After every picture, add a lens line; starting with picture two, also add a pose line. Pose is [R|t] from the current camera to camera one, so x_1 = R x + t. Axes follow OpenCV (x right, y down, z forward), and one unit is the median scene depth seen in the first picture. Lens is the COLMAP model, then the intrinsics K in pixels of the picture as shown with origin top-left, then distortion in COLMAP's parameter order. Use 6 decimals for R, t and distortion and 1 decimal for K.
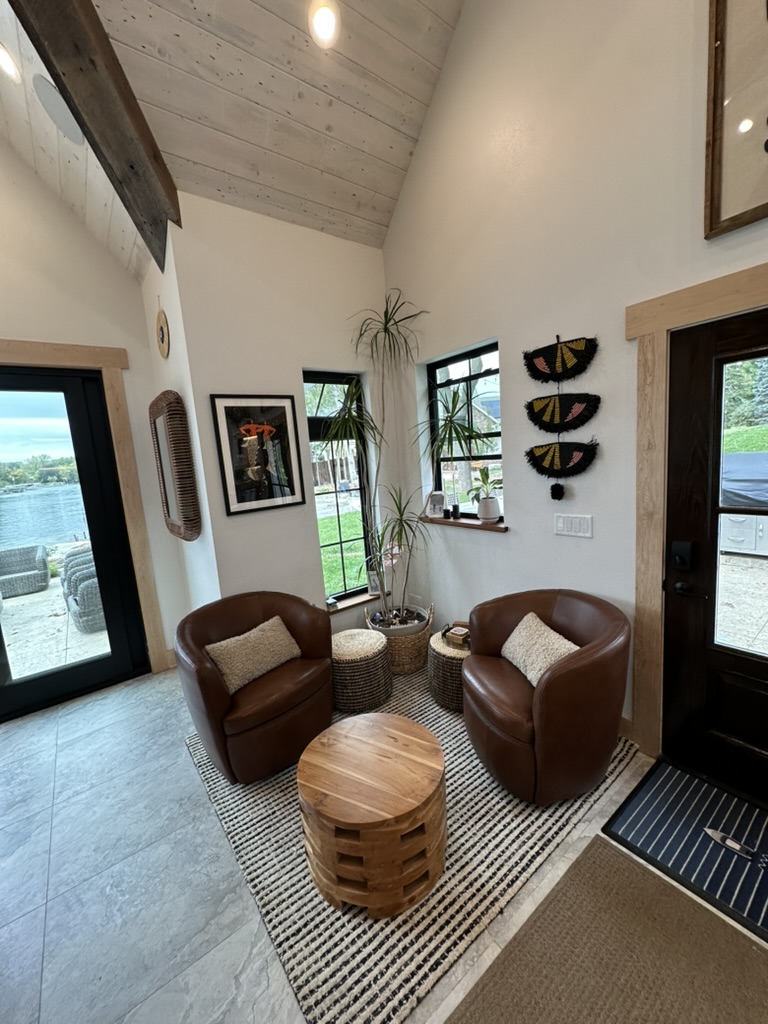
lens RADIAL K [[408.5, 0, 385.3], [0, 408.5, 512.7], [0, 0, 1]] dist [-0.005941, 0.001043]
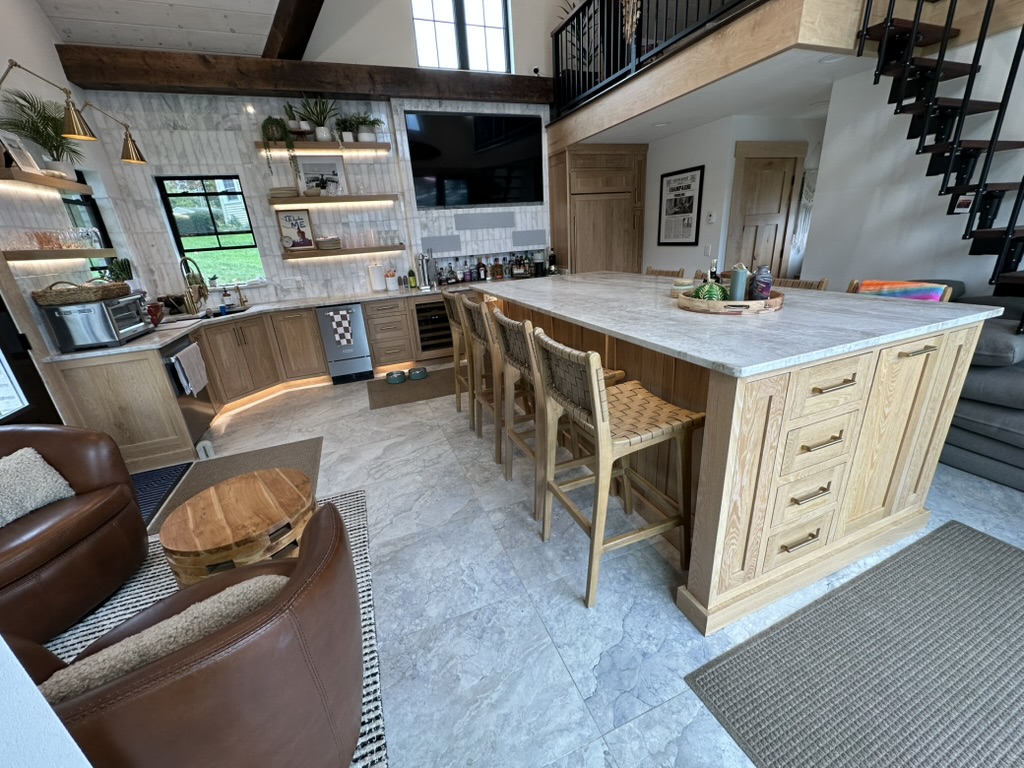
lens RADIAL K [[408.5, 0, 512.9], [0, 408.5, 382.0], [0, 0, 1]] dist [-0.005941, 0.001043]
pose [[-0.950805, 0.037789, 0.307476, -0.777961], [0.176950, 0.880932, 0.438917, -0.034795], [-0.254279, 0.471732, -0.844281, 1.126327]]
